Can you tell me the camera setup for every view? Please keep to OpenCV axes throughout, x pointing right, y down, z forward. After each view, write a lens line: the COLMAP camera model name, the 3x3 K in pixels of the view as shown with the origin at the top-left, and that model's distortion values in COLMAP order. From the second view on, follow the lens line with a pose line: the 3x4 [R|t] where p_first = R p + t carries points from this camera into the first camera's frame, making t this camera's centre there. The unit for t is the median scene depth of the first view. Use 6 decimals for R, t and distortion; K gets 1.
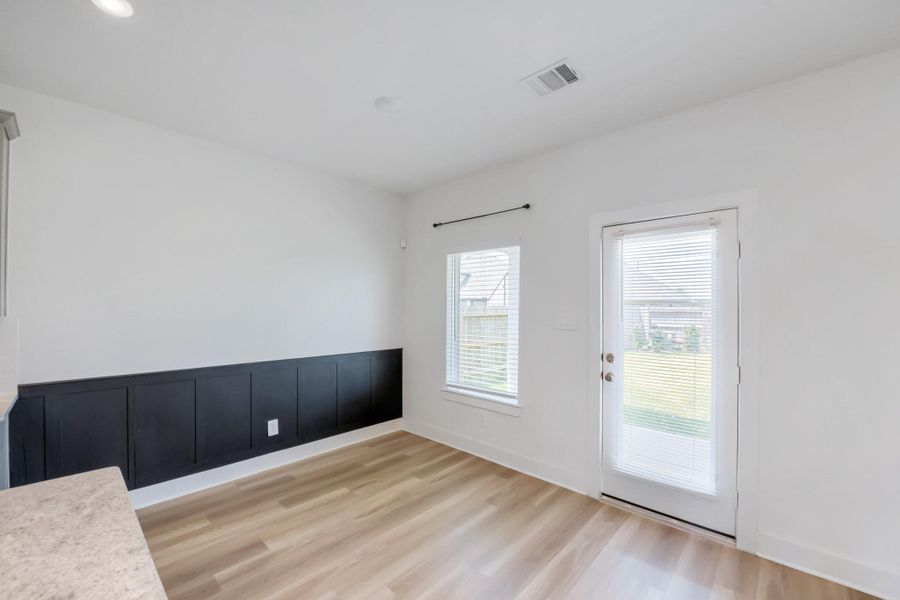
lens RADIAL K [[373.1, 0, 447.0], [0, 373.1, 309.6], [0, 0, 1]] dist [-0.013509, -0.000204]
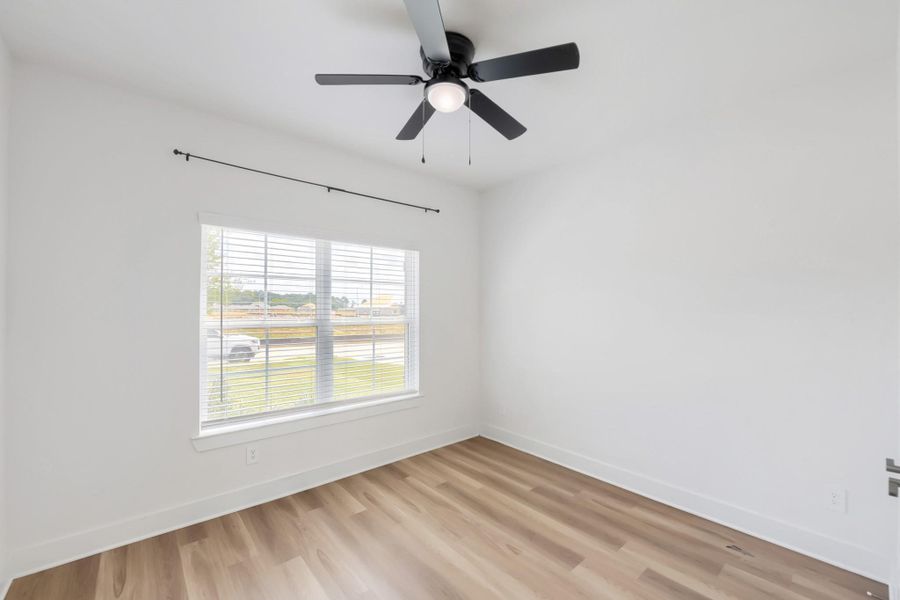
lens RADIAL K [[373.1, 0, 447.0], [0, 373.1, 309.6], [0, 0, 1]] dist [-0.013509, -0.000204]
pose [[0.111593, -0.024864, 0.993443, -0.886875], [-0.004598, 0.999663, 0.025536, -0.028720], [-0.993743, -0.007418, 0.111441, 0.793616]]
